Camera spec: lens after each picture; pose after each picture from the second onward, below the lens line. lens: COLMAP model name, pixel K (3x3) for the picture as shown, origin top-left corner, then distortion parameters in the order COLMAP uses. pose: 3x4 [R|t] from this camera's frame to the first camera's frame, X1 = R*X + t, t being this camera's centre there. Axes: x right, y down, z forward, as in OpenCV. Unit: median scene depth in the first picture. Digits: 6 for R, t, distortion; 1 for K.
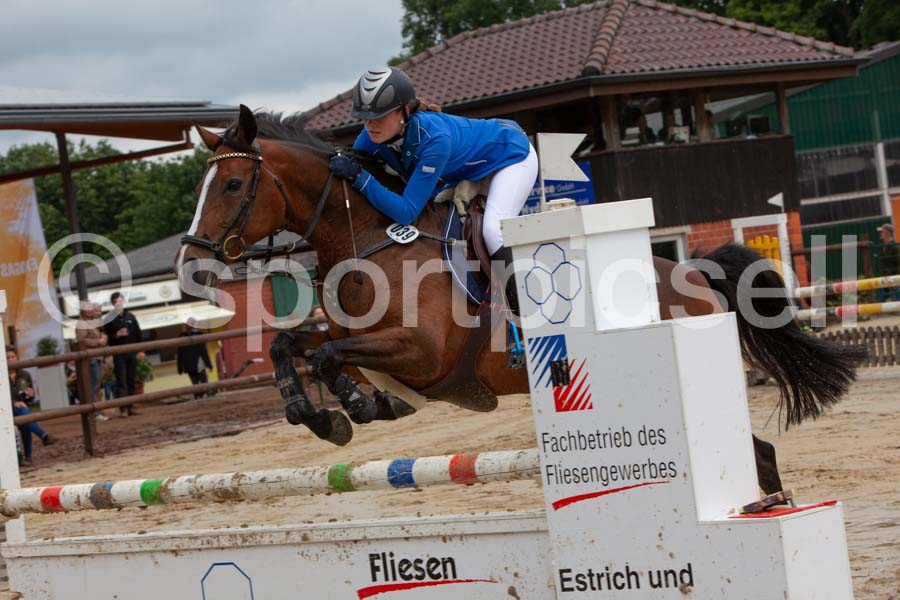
lens RADIAL K [[2719.8, 0, 448.8], [0, 2719.8, 320.0], [0, 0, 1]] dist [-0.018681, 2.275783]
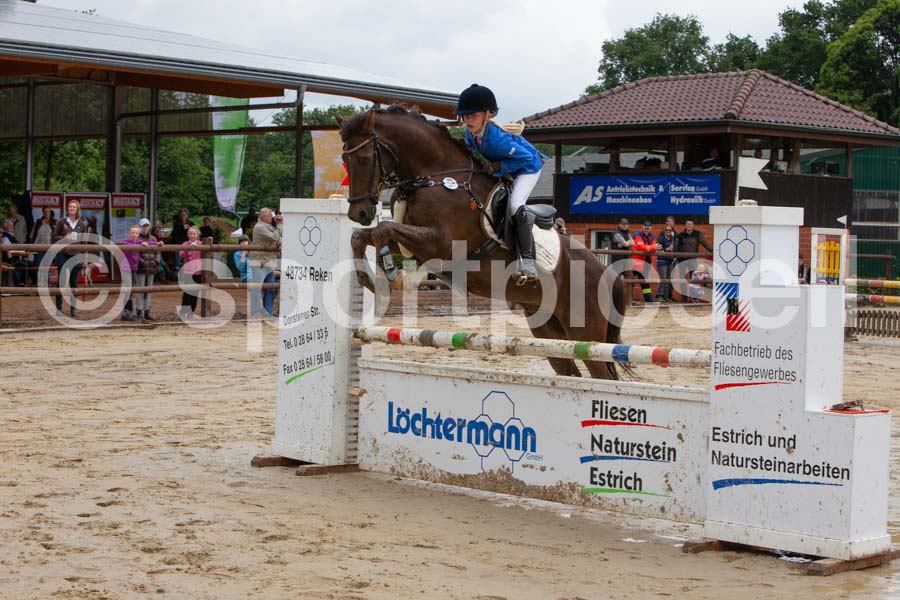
lens RADIAL K [[1828.3, 0, 423.7], [0, 1828.3, 302.9], [0, 0, 1]] dist [-0.327499, 0.298944]
pose [[0.983827, 0.155316, -0.089230, -0.037178], [-0.152683, 0.987632, 0.035645, 0.005781], [0.093663, -0.021445, 0.995373, -0.071807]]
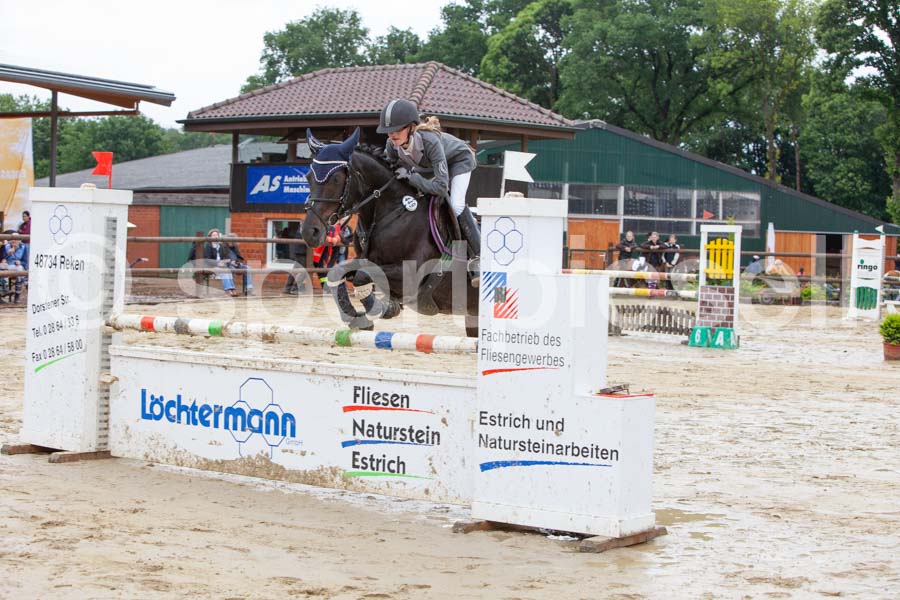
lens RADIAL K [[1828.3, 0, 423.7], [0, 1828.3, 302.9], [0, 0, 1]] dist [-0.327499, 0.298944]
pose [[0.982612, 0.156135, 0.100478, -0.098262], [-0.158060, 0.987363, 0.011449, 0.015884], [-0.097420, -0.027131, 0.994873, -0.092259]]
